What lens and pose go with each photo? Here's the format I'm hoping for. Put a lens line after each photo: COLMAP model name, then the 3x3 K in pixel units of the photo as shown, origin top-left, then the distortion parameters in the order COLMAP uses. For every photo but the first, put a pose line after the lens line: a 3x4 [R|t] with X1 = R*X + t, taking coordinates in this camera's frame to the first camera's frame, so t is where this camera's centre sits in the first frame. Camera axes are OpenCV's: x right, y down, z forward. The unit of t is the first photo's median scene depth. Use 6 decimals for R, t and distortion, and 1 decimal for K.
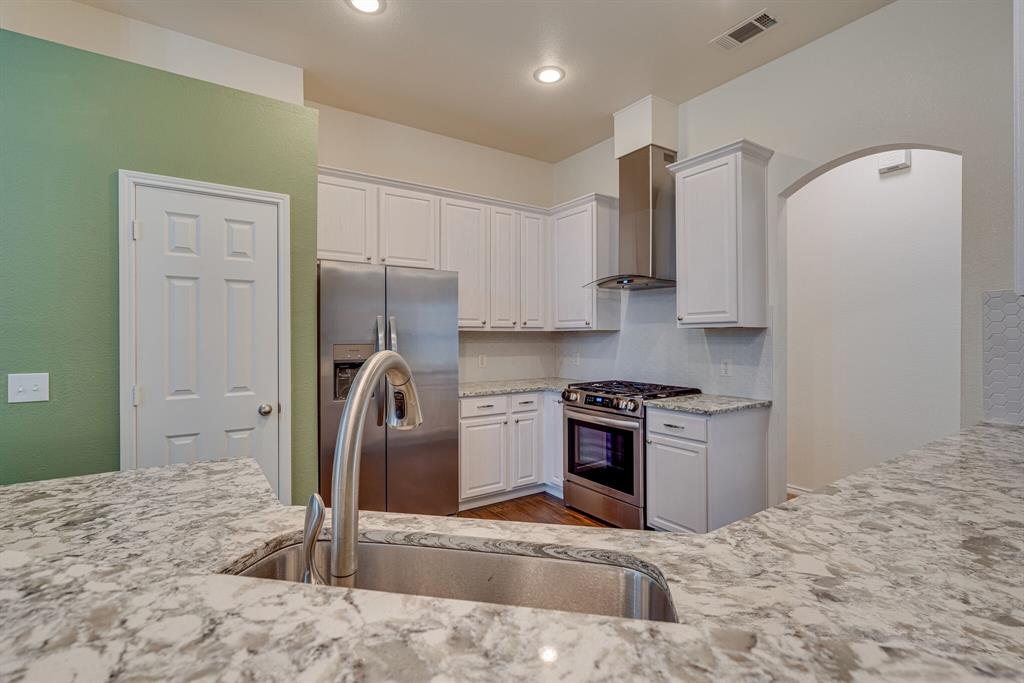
lens RADIAL K [[471.0, 0, 506.7], [0, 471.0, 337.6], [0, 0, 1]] dist [0.000999, 0.001313]
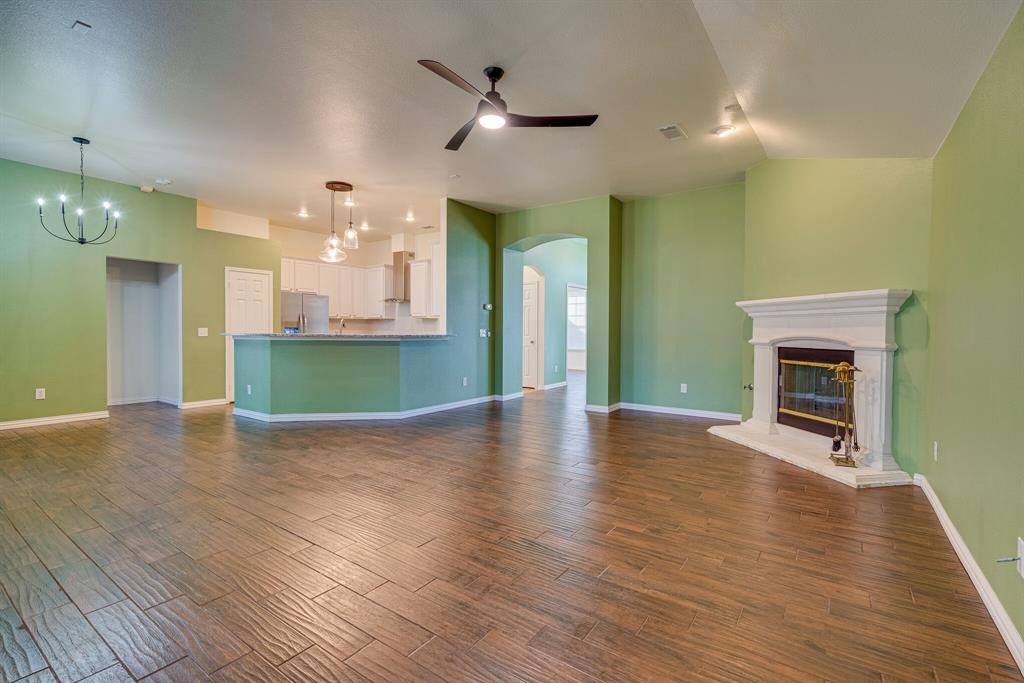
lens RADIAL K [[471.0, 0, 506.0], [0, 471.0, 338.7], [0, 0, 1]] dist [0.000999, 0.001313]
pose [[0.937629, 0.001537, 0.347633, -0.086967], [-0.009209, 0.999749, 0.020418, 0.037202], [-0.347515, -0.022346, 0.937408, -1.774776]]
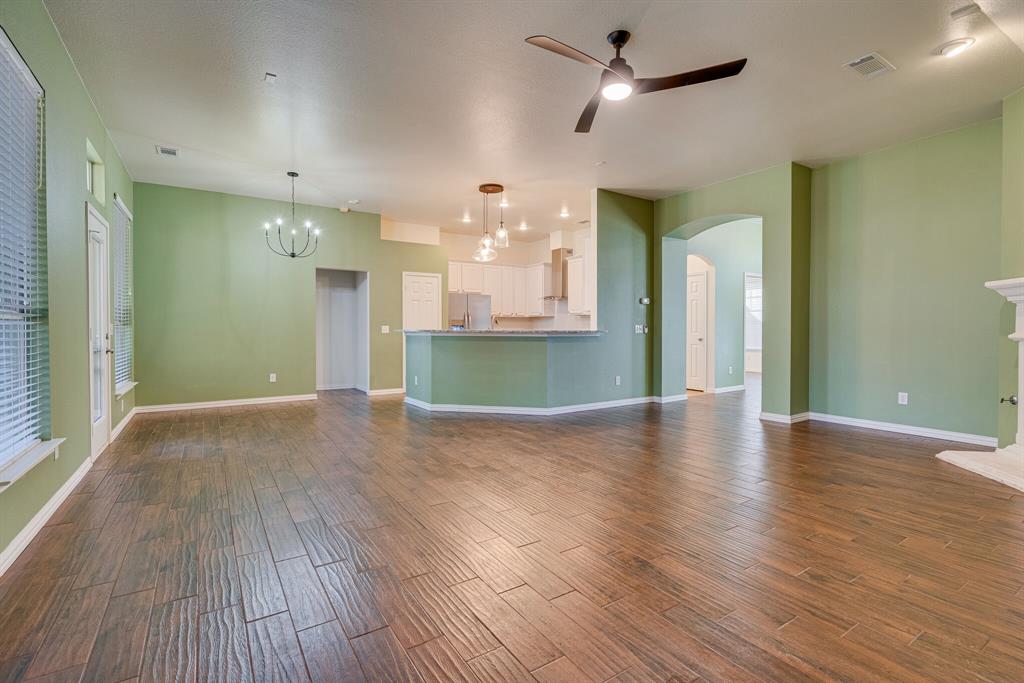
lens RADIAL K [[471.0, 0, 505.0], [0, 471.0, 336.2], [0, 0, 1]] dist [0.000999, 0.001313]
pose [[0.999766, 0.003320, -0.021397, 0.037651], [-0.002953, 0.999848, 0.017161, 0.053831], [0.021450, -0.017094, 0.999624, -1.738146]]
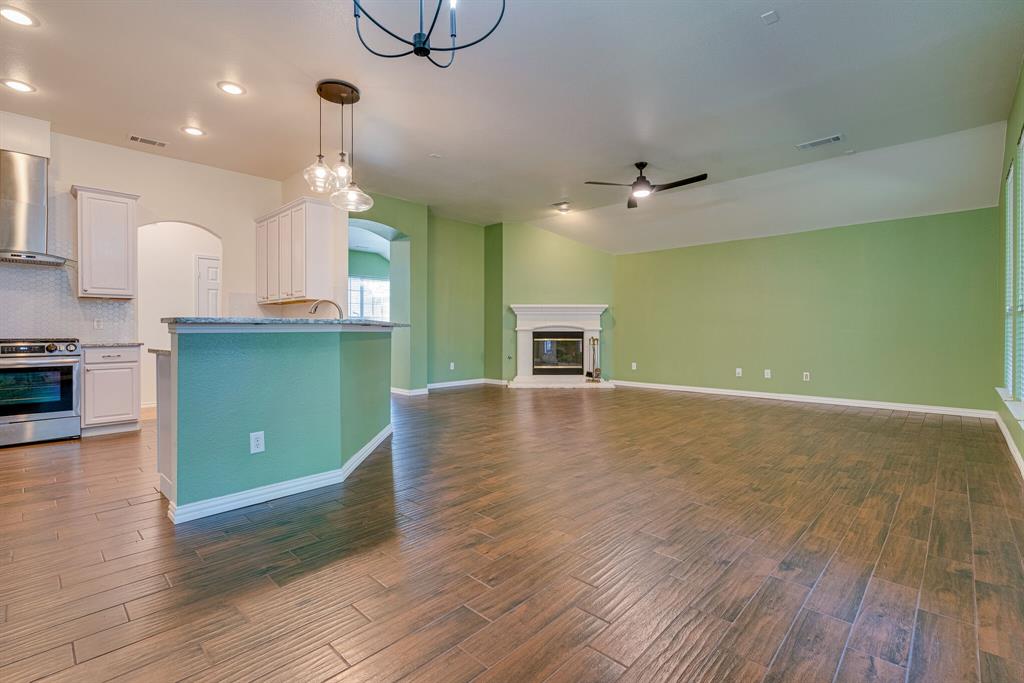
lens RADIAL K [[471.0, 0, 507.8], [0, 471.0, 336.0], [0, 0, 1]] dist [0.000999, 0.001313]
pose [[-0.223019, -0.007719, 0.974783, -1.283928], [0.000395, 0.999968, 0.008009, 0.086645], [-0.974814, 0.002171, -0.223009, 0.015829]]
